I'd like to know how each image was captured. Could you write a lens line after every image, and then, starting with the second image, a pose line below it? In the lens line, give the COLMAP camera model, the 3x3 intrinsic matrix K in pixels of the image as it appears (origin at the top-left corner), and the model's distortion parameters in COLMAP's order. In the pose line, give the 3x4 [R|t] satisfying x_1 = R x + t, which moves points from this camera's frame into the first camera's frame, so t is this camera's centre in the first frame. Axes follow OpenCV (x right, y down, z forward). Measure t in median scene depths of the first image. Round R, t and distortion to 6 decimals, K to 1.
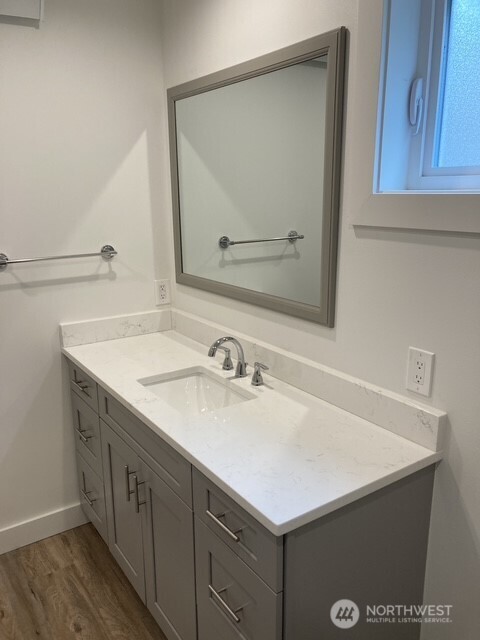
lens RADIAL K [[528.1, 0, 239.0], [0, 528.1, 320.7], [0, 0, 1]] dist [0.036918, -0.042926]
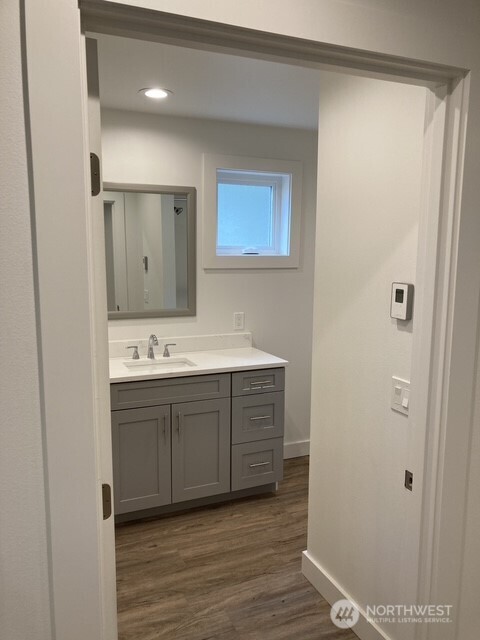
lens RADIAL K [[528.1, 0, 239.6], [0, 528.1, 321.0], [0, 0, 1]] dist [0.036918, -0.042926]
pose [[0.148418, -0.116817, 0.982001, -2.072312], [0.225846, 0.970761, 0.081345, -0.110193], [-0.962790, 0.209708, 0.170461, 0.503056]]
